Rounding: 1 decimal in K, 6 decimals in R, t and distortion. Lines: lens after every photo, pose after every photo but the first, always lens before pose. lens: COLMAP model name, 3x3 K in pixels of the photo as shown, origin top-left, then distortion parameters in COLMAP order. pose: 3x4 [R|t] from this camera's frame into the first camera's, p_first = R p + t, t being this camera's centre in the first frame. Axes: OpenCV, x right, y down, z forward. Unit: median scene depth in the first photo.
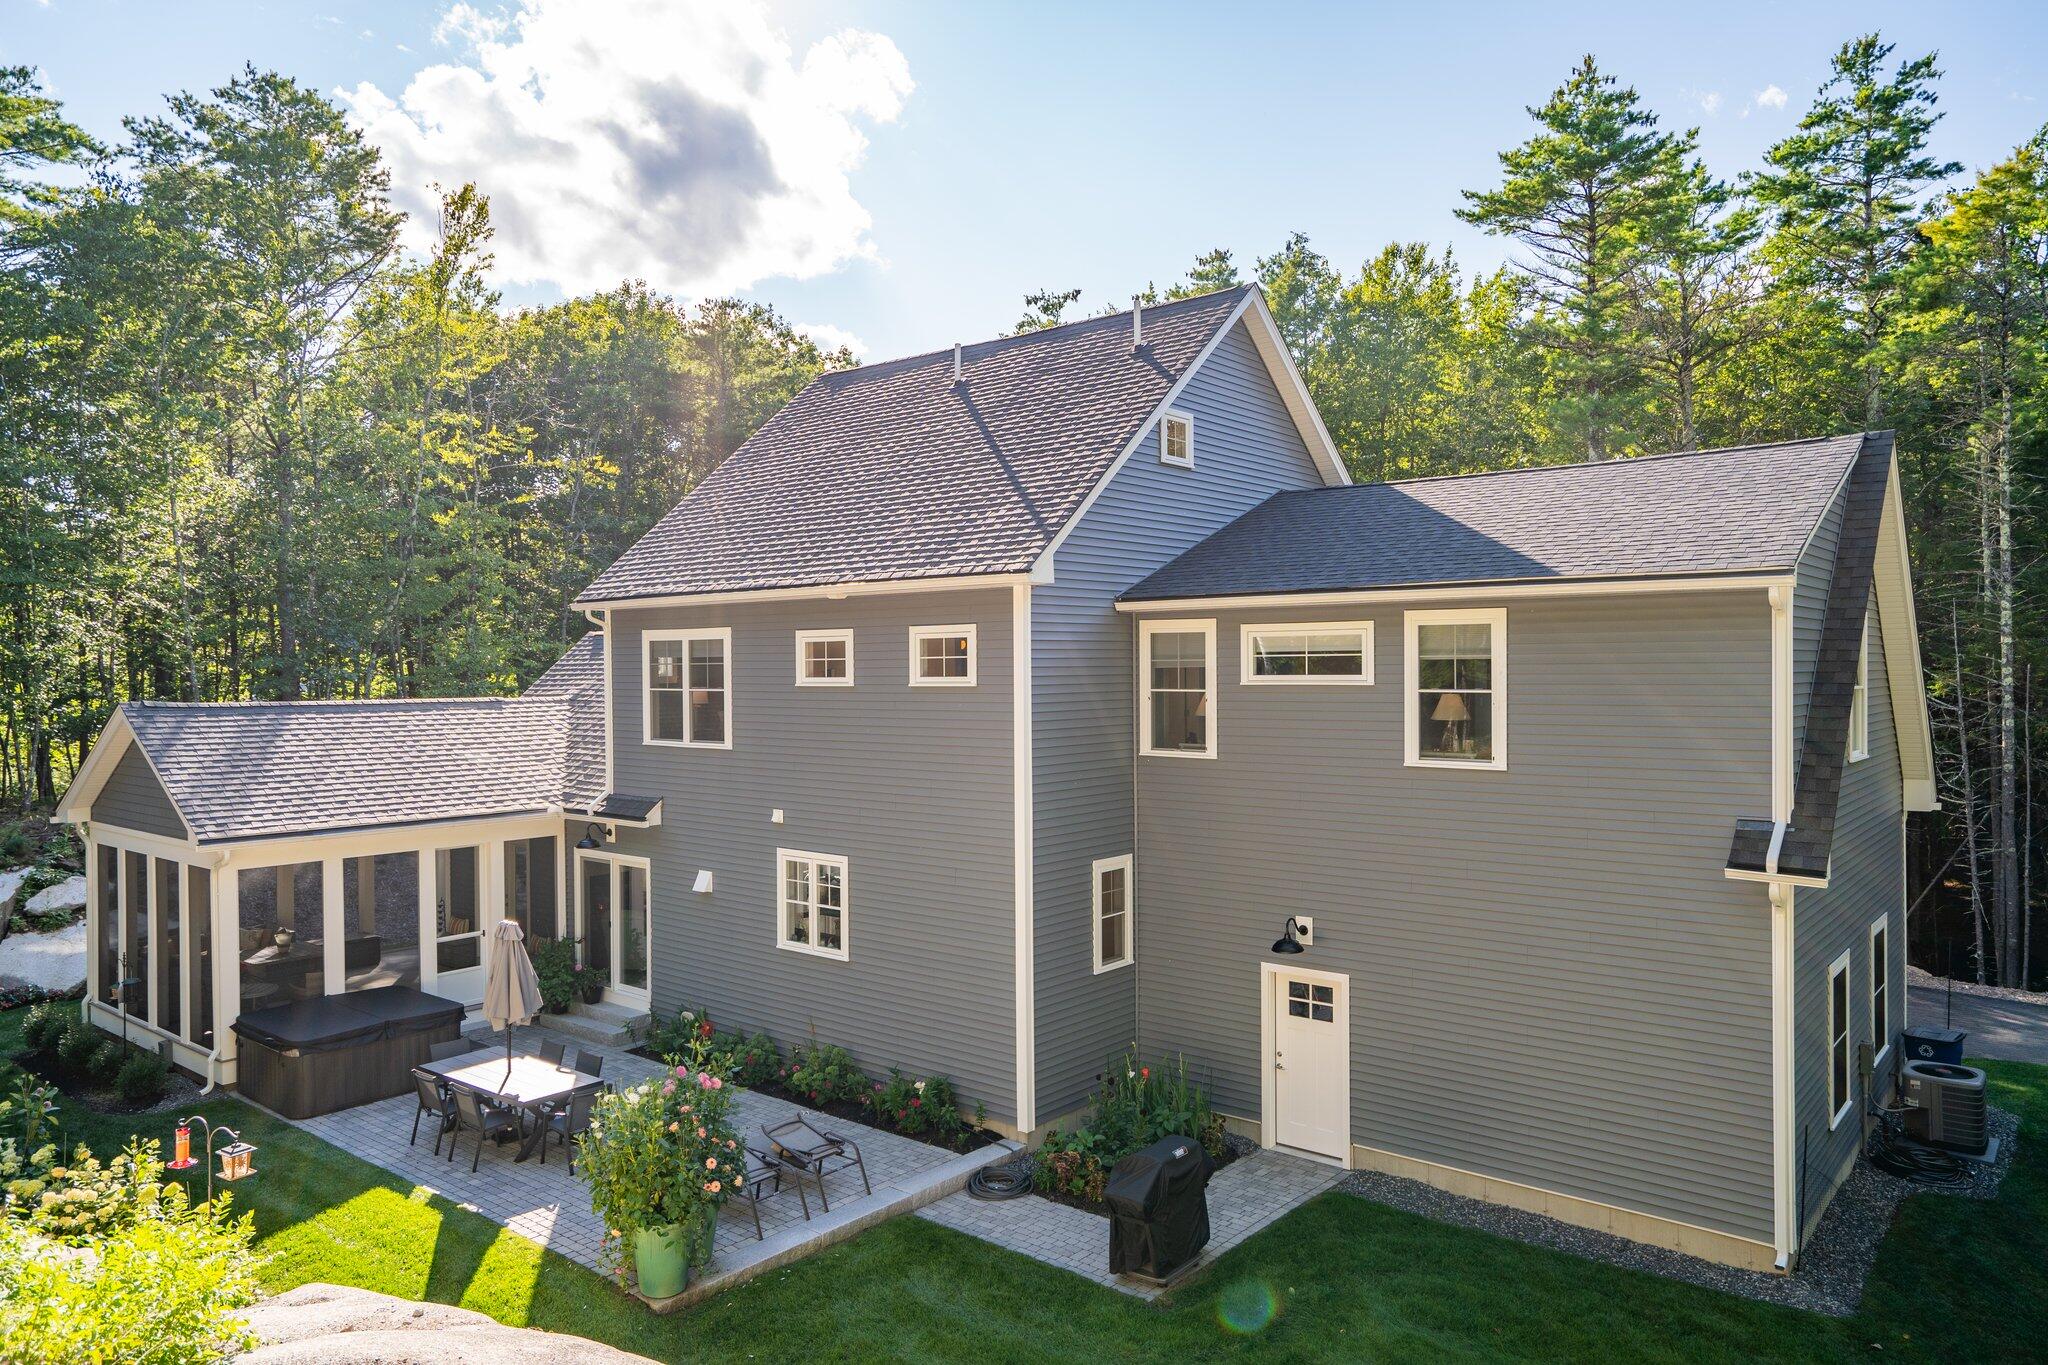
lens RADIAL K [[1361.8, 0, 1024.0], [0, 1361.8, 682.5], [0, 0, 1]] dist [0.001766, 0.000563]
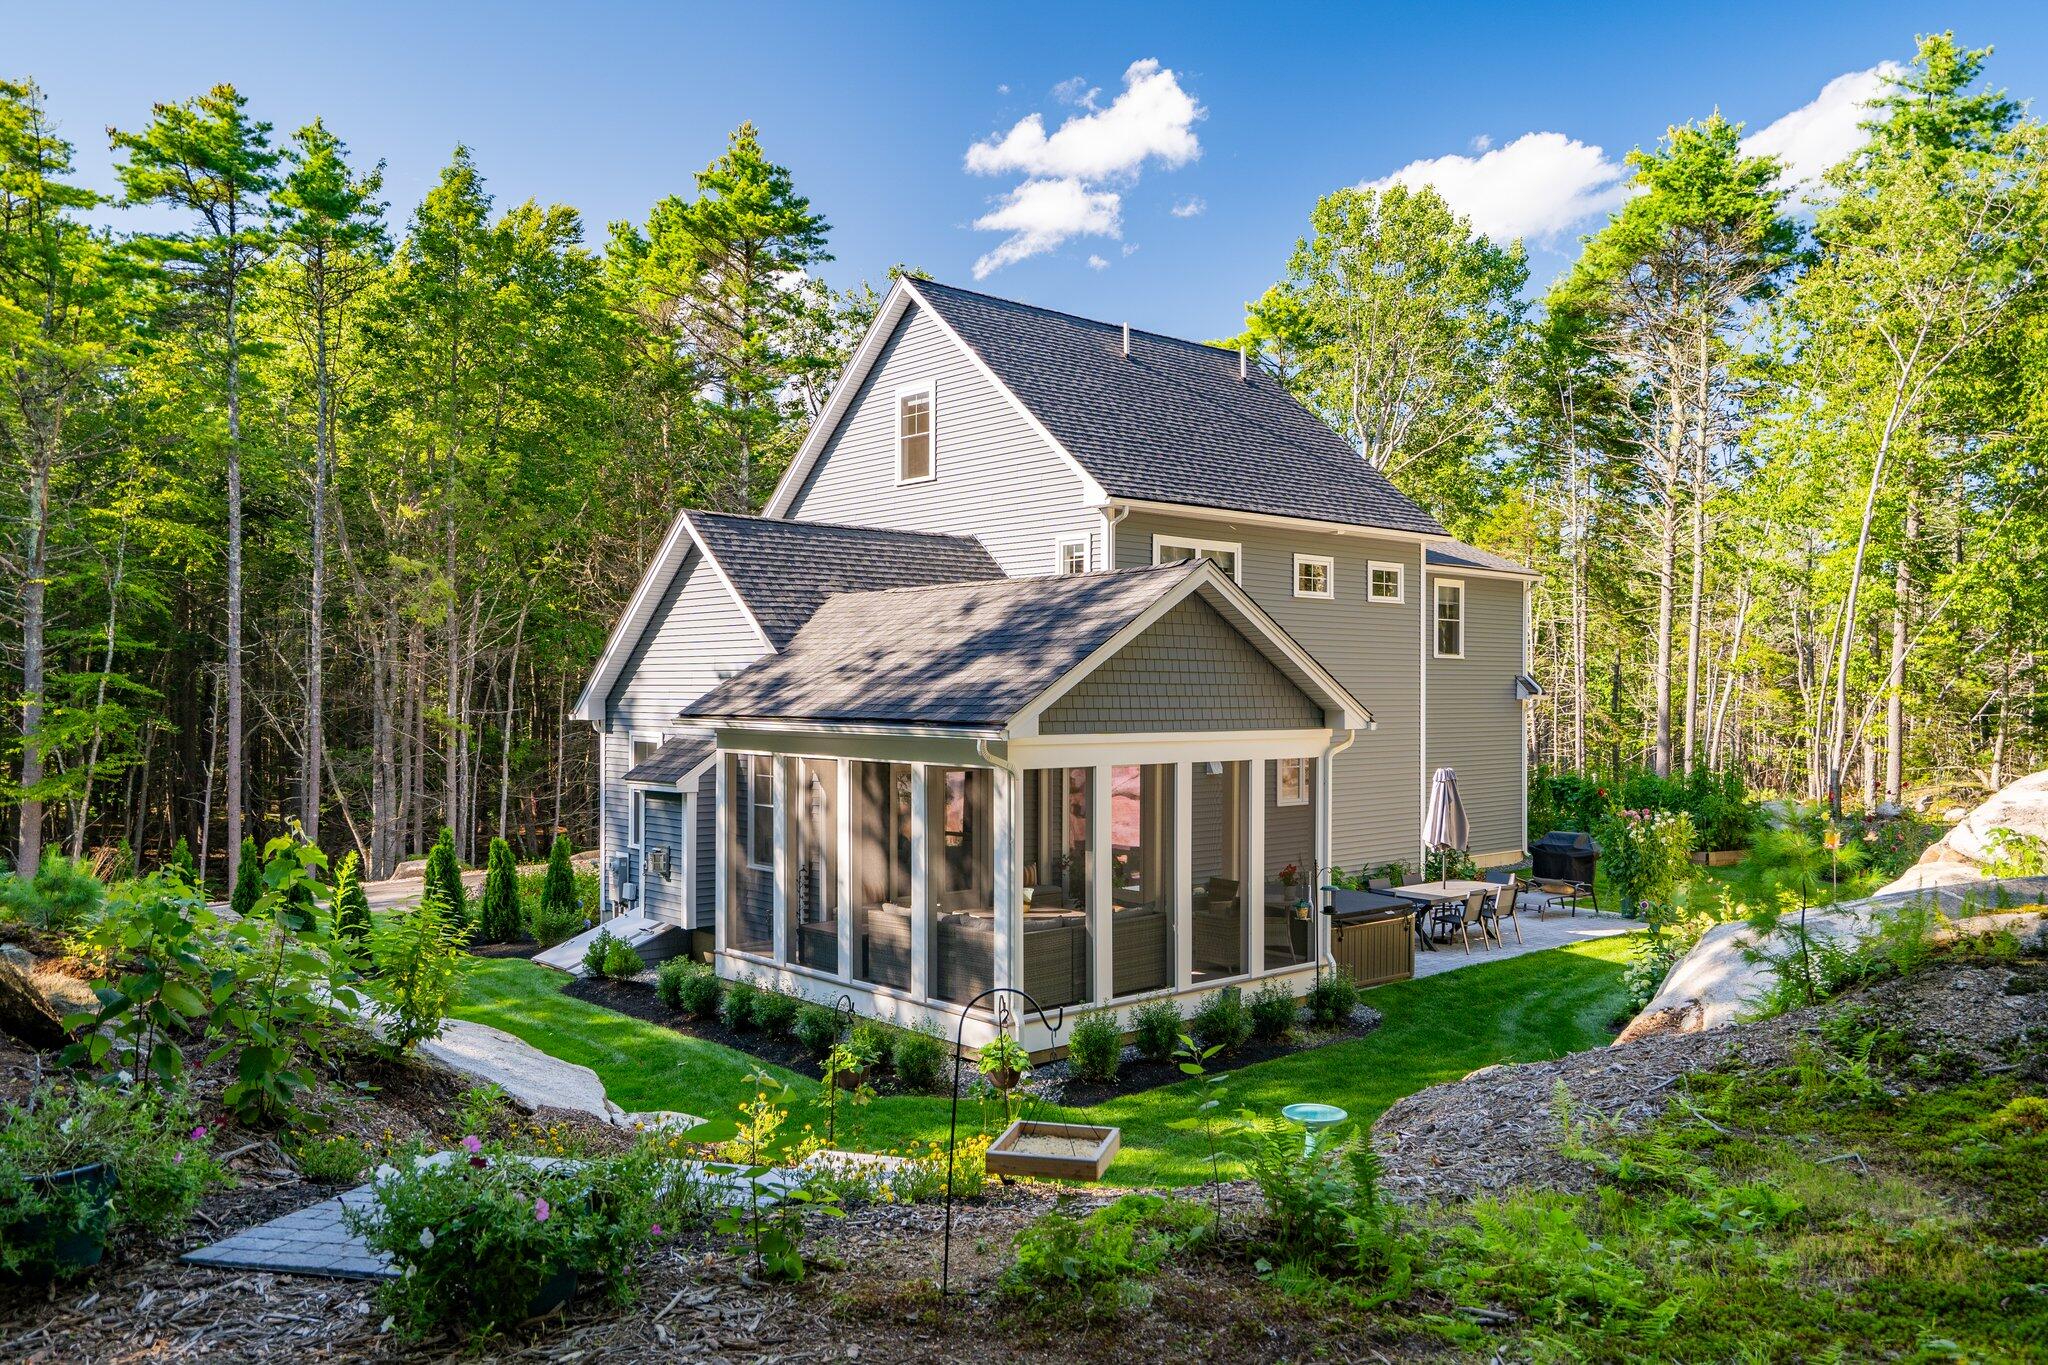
lens RADIAL K [[1561.8, 0, 1024.0], [0, 1561.8, 682.5], [0, 0, 1]] dist [-0.000030, -0.000004]
pose [[0.169097, 0.010695, 0.985541, -1.821285], [0.000745, 0.999939, -0.010979, 0.109602], [-0.985599, 0.002590, 0.169079, 1.097792]]
